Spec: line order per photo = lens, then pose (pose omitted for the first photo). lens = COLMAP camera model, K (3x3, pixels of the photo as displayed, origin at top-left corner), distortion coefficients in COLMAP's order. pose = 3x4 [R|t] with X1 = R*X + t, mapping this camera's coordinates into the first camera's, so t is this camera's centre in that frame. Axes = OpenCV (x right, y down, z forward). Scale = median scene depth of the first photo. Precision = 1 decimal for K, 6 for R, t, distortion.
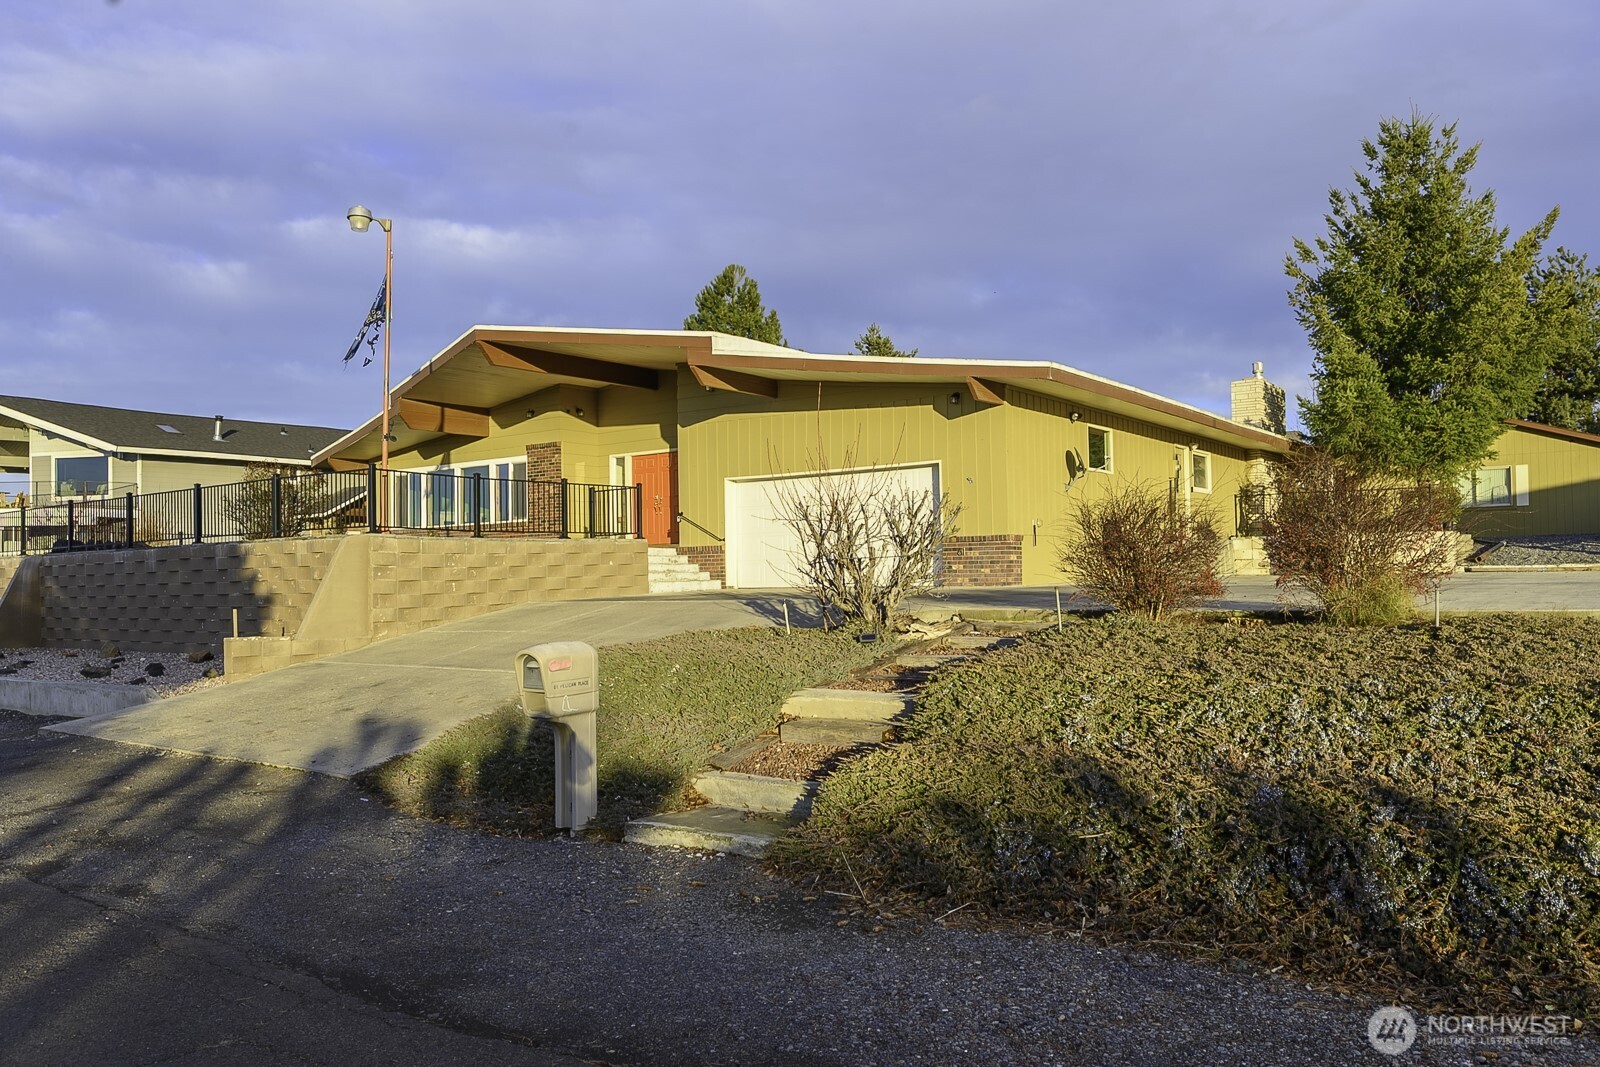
lens RADIAL K [[1126.1, 0, 800.0], [0, 1126.1, 533.5], [0, 0, 1]] dist [0.000417, -0.000087]
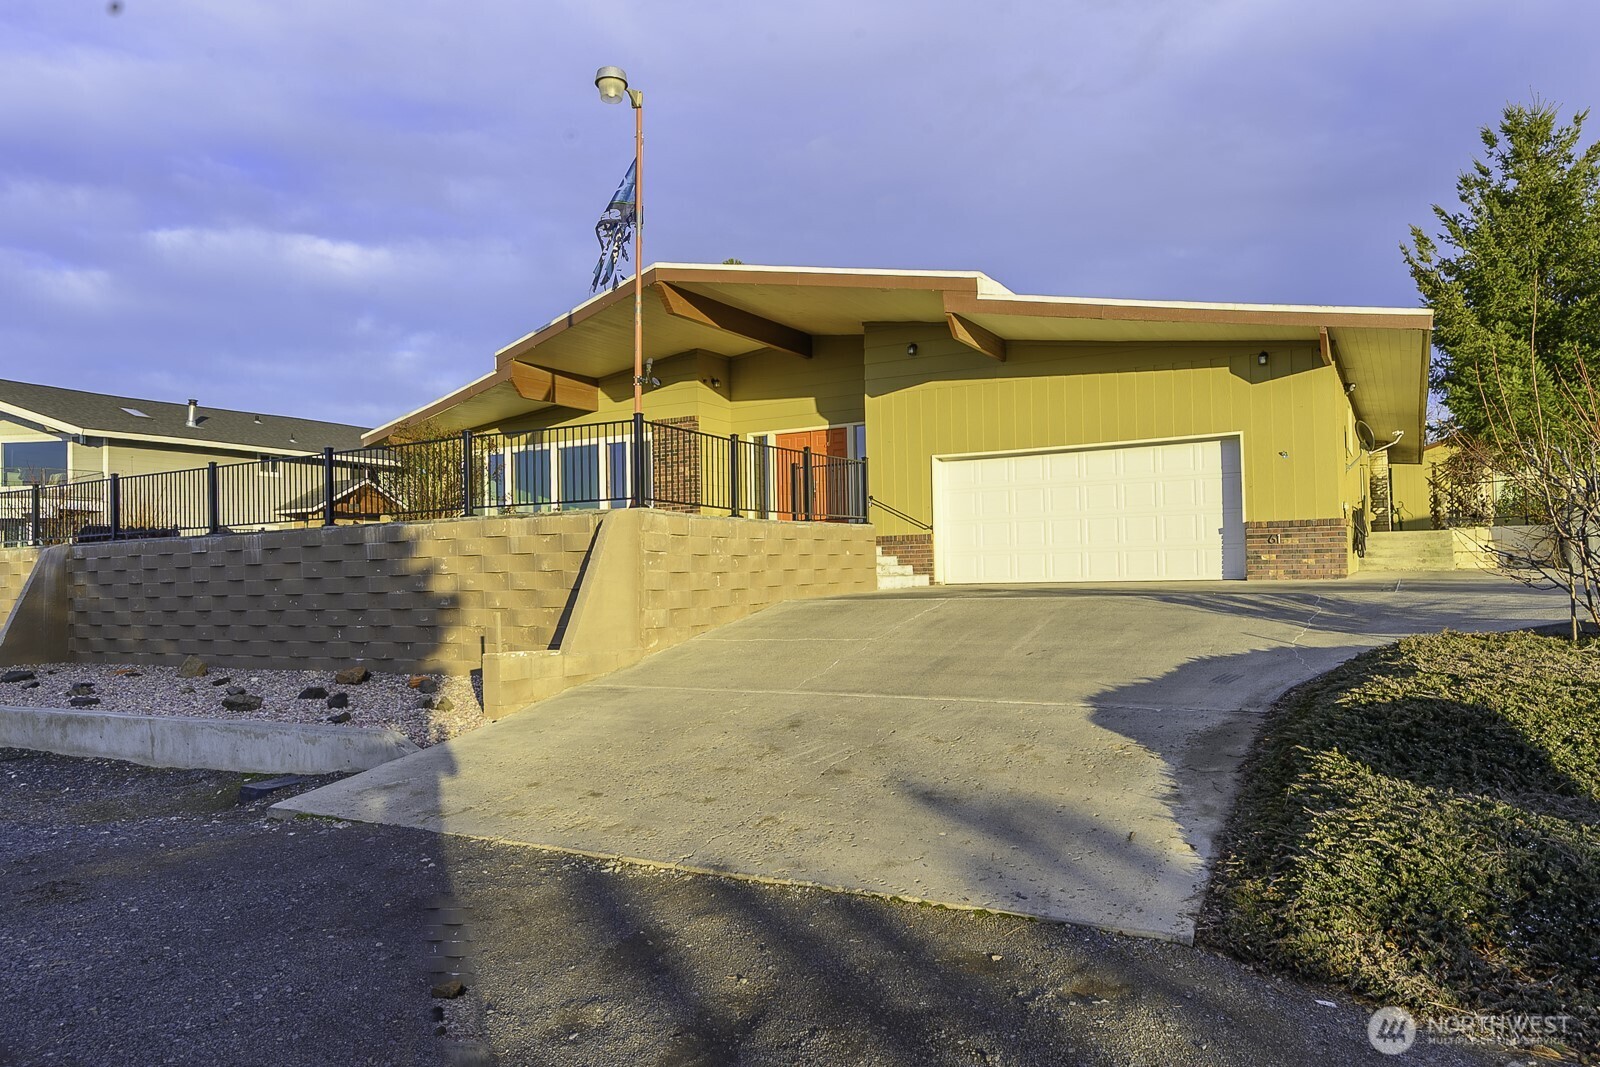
lens RADIAL K [[1038.5, 0, 800.0], [0, 1038.5, 533.5], [0, 0, 1]] dist [0.001757, 0.001506]
pose [[0.993121, 0.002757, 0.117058, -0.247596], [-0.002017, 0.999977, -0.006445, 0.014640], [-0.117073, 0.006165, 0.993104, 0.218770]]
